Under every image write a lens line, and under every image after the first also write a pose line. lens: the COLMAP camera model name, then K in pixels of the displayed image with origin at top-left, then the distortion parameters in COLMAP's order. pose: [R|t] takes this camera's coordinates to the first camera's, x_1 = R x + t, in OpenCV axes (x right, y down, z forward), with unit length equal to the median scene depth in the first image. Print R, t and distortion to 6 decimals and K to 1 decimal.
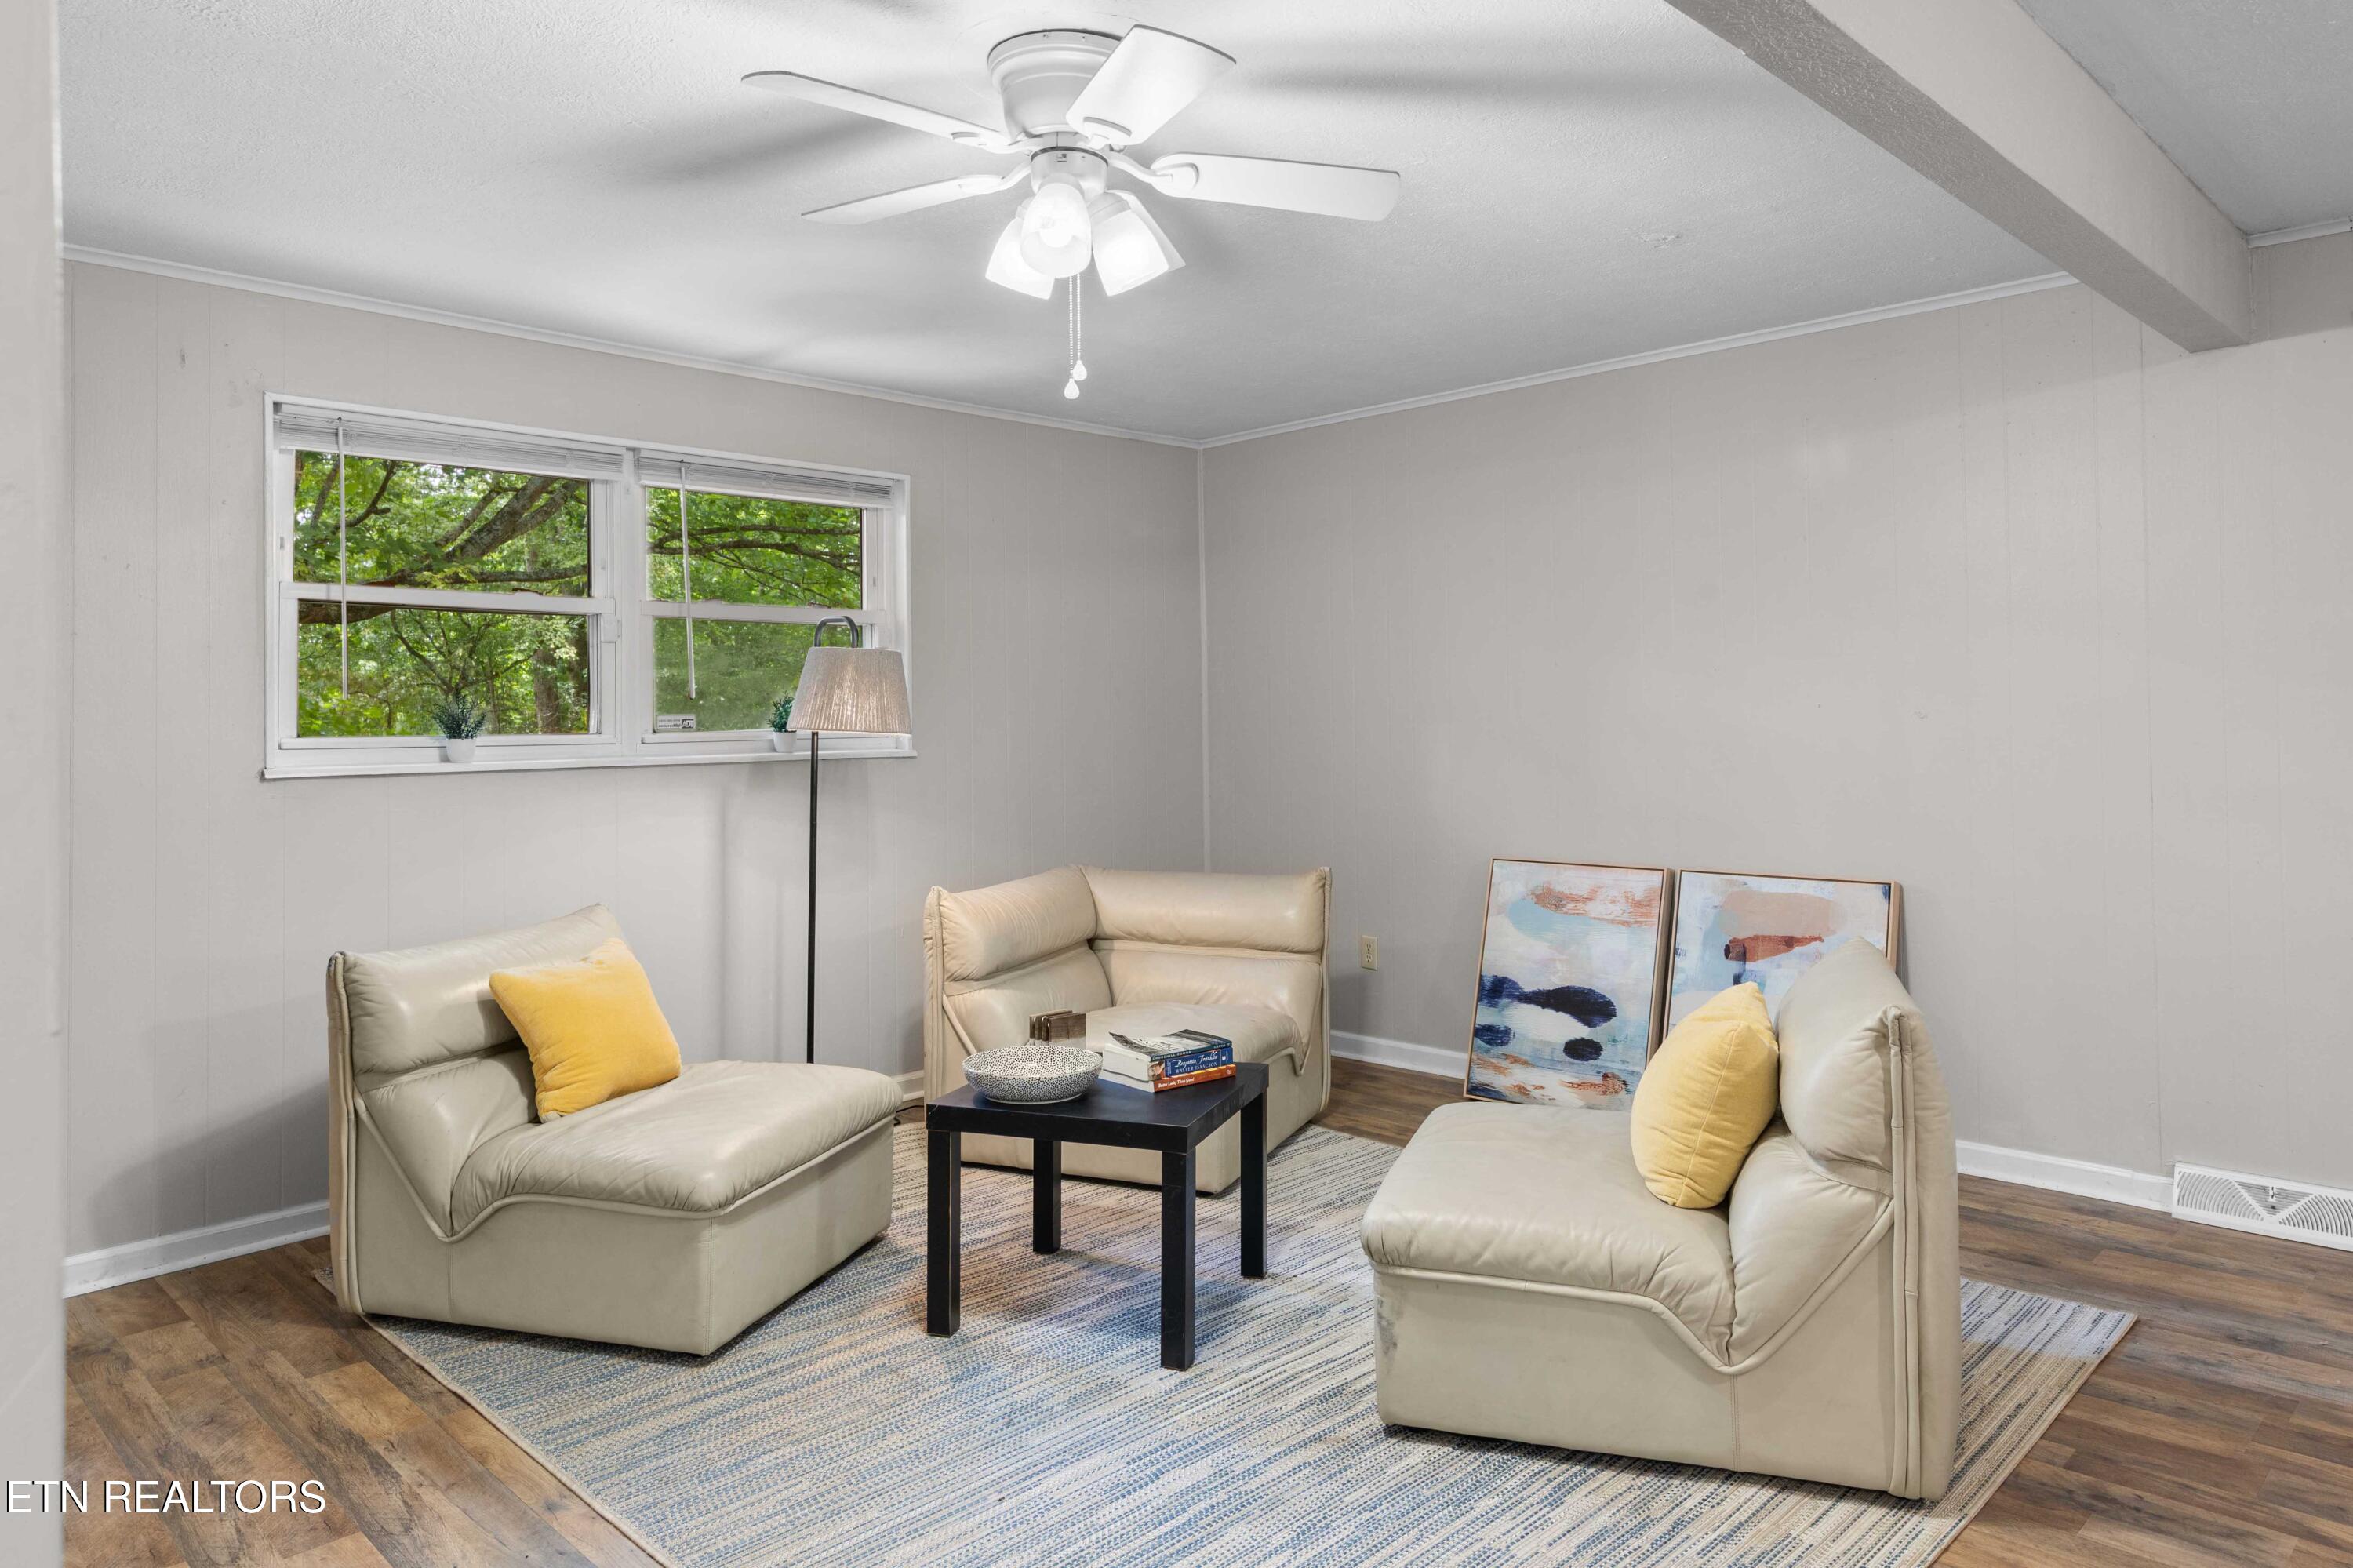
lens RADIAL K [[1501.4, 0, 1180.8], [0, 1501.4, 724.2], [0, 0, 1]] dist [-0.000634, 0.000241]
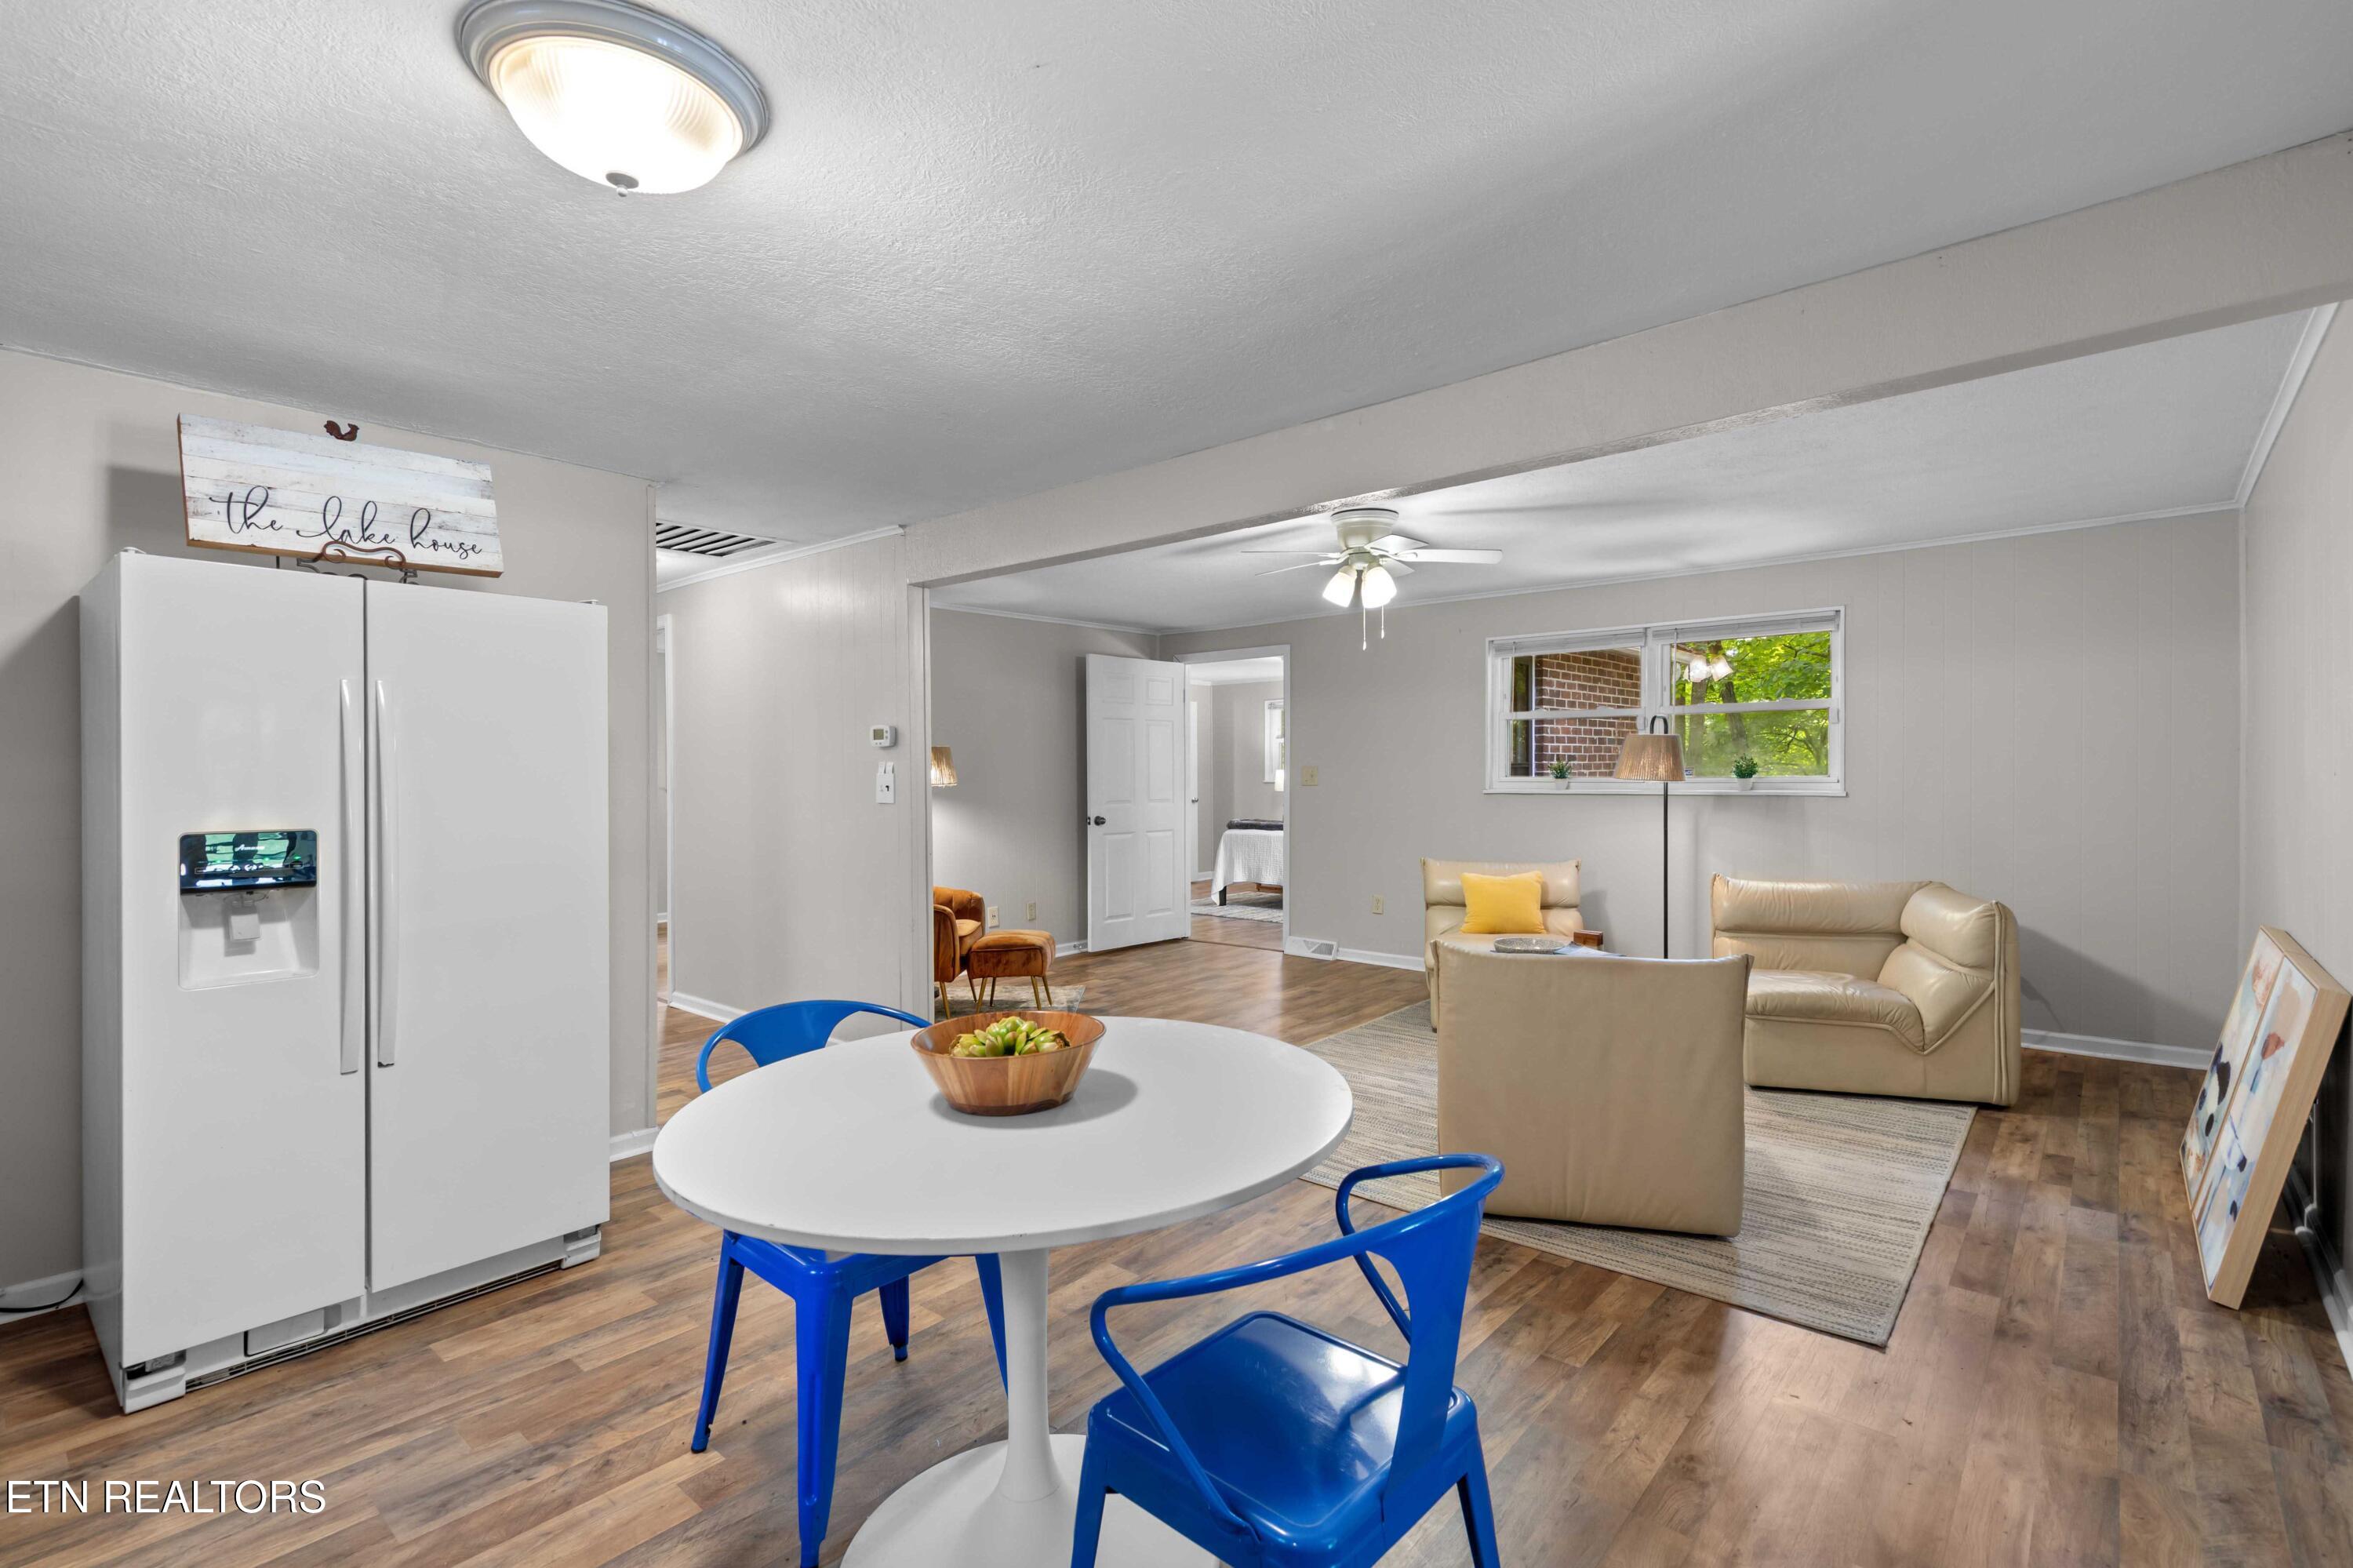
lens RADIAL K [[1089.9, 0, 1176.5], [0, 1089.9, 784.0], [0, 0, 1]] dist [-0.000373, 0.000979]
pose [[0.054326, 0.021224, -0.998298, 1.099285], [-0.004197, 0.999770, 0.021027, -0.014044], [0.998514, 0.003048, 0.054402, 0.366810]]
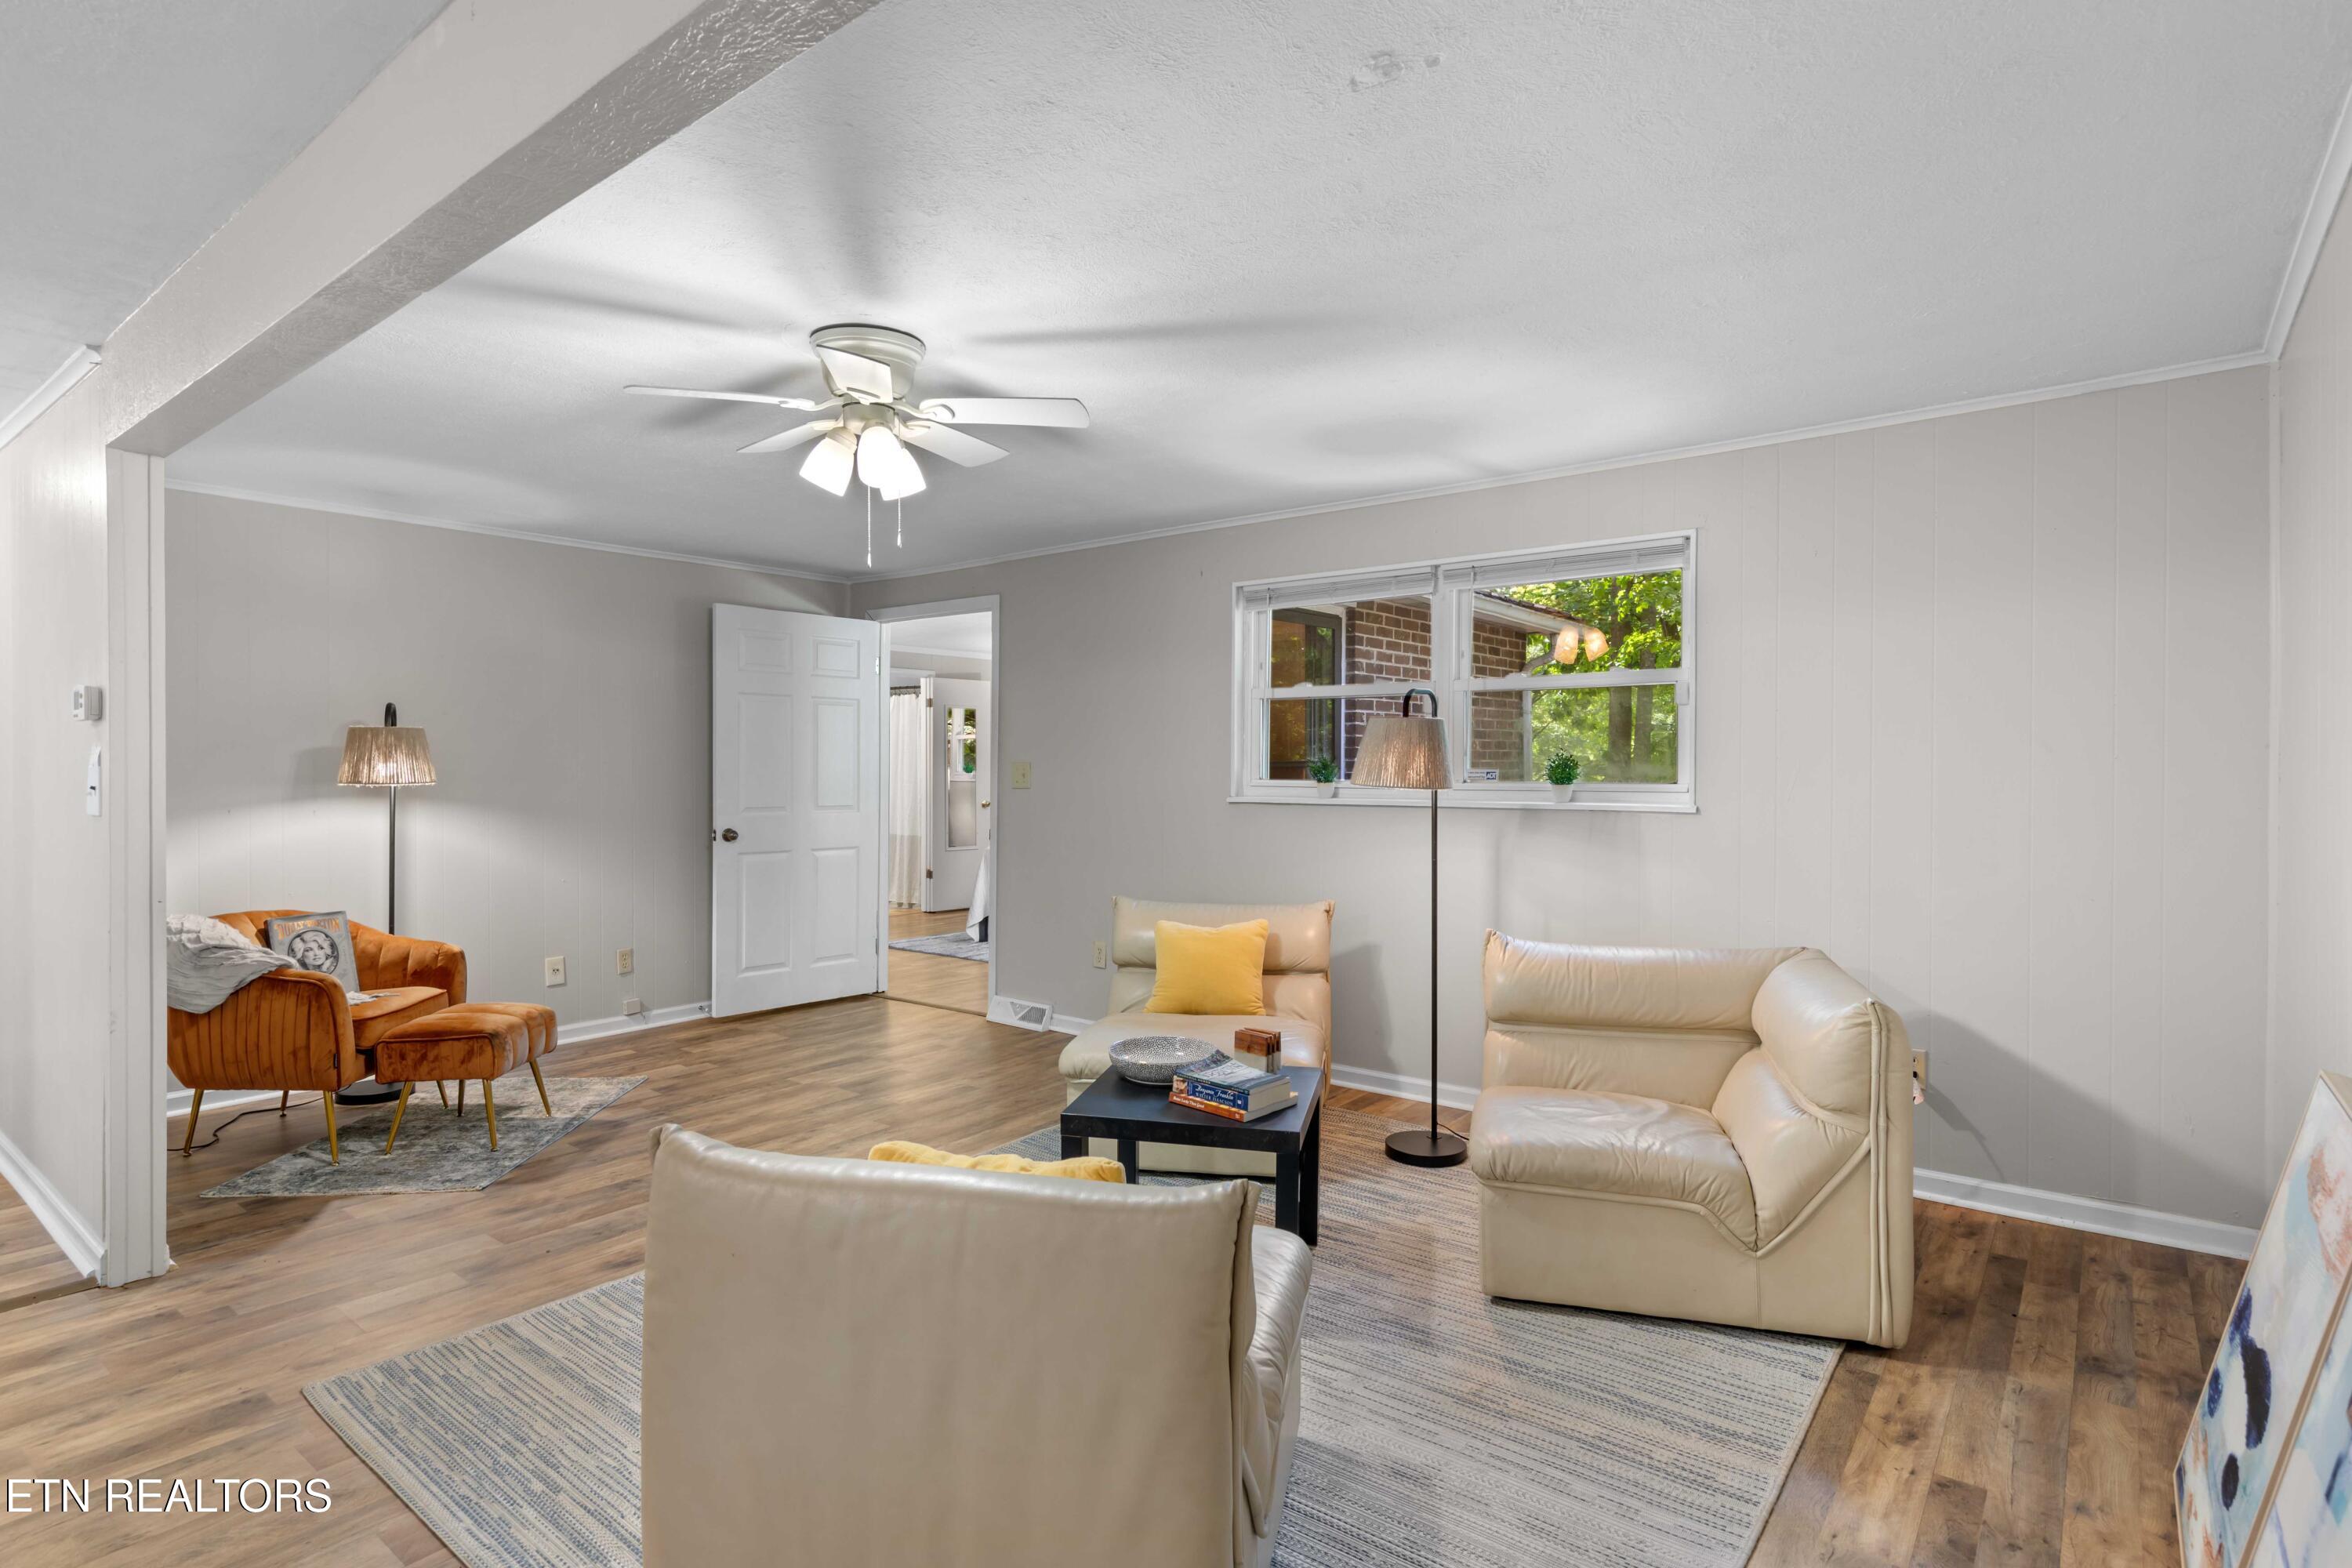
lens RADIAL K [[1191.6, 0, 1171.3], [0, 1191.6, 775.9], [0, 0, 1]] dist [0.004071, -0.000151]
pose [[0.097223, 0.016760, -0.995121, 0.731361], [-0.013620, 0.999787, 0.015508, -0.014095], [0.995169, 0.012046, 0.097431, 0.746155]]
